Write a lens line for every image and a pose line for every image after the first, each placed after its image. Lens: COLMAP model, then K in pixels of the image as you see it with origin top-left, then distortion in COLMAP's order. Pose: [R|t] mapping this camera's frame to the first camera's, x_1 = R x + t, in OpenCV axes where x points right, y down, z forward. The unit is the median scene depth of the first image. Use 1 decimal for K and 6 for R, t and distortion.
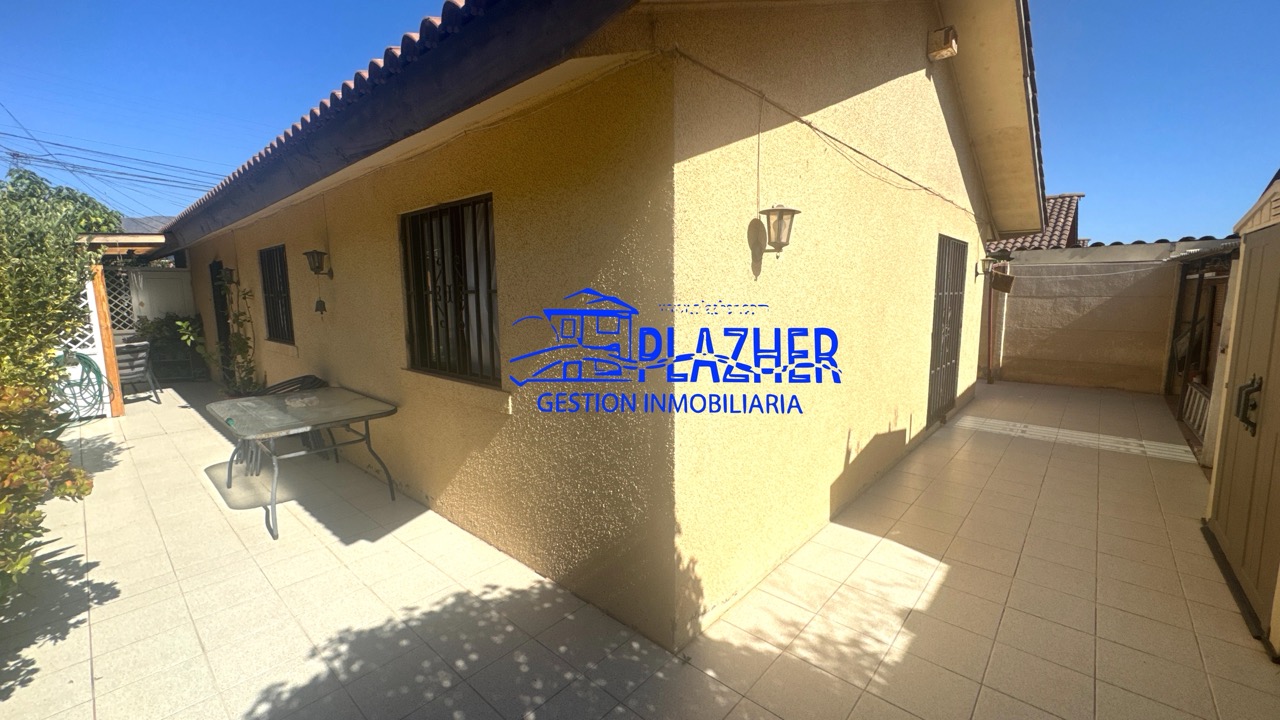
lens RADIAL K [[512.7, 0, 641.1], [0, 512.7, 357.3], [0, 0, 1]] dist [-0.004620, 0.000555]
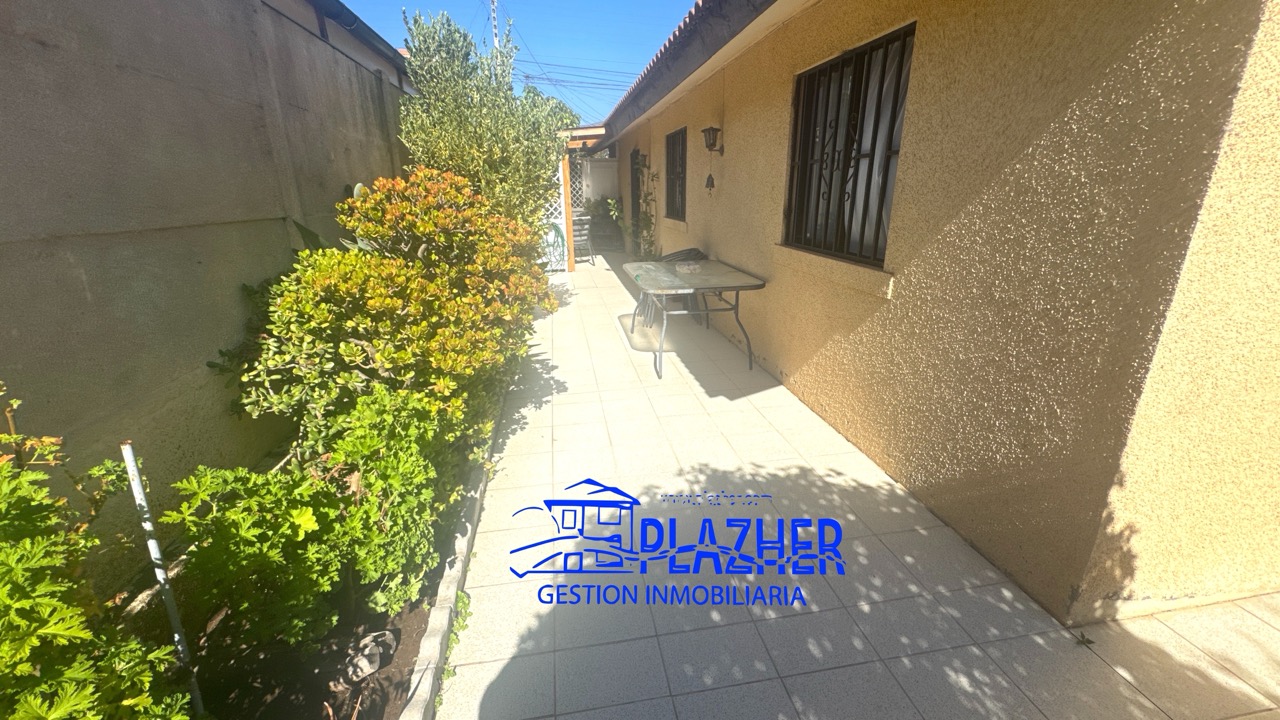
lens RADIAL K [[512.7, 0, 640.5], [0, 512.7, 359.5], [0, 0, 1]] dist [-0.004620, 0.000555]
pose [[0.782296, 0.199939, -0.589947, -0.050152], [-0.077895, 0.971053, 0.225808, 0.048108], [0.618017, -0.130694, 0.775225, 0.041348]]
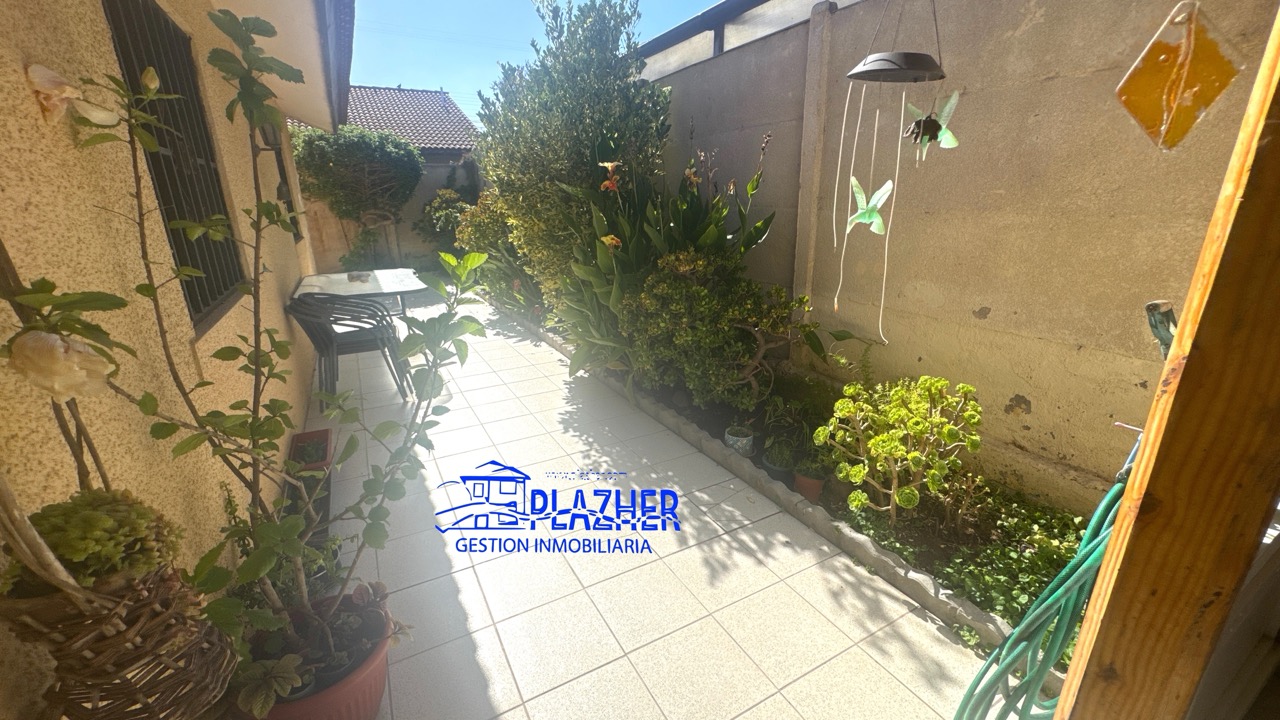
lens RADIAL K [[512.7, 0, 641.5], [0, 512.7, 359.2], [0, 0, 1]] dist [-0.004620, 0.000555]
pose [[-0.947343, -0.079205, 0.310271, -2.363865], [0.059315, 0.908756, 0.413090, -0.261573], [-0.314680, 0.409742, -0.856206, 2.688497]]
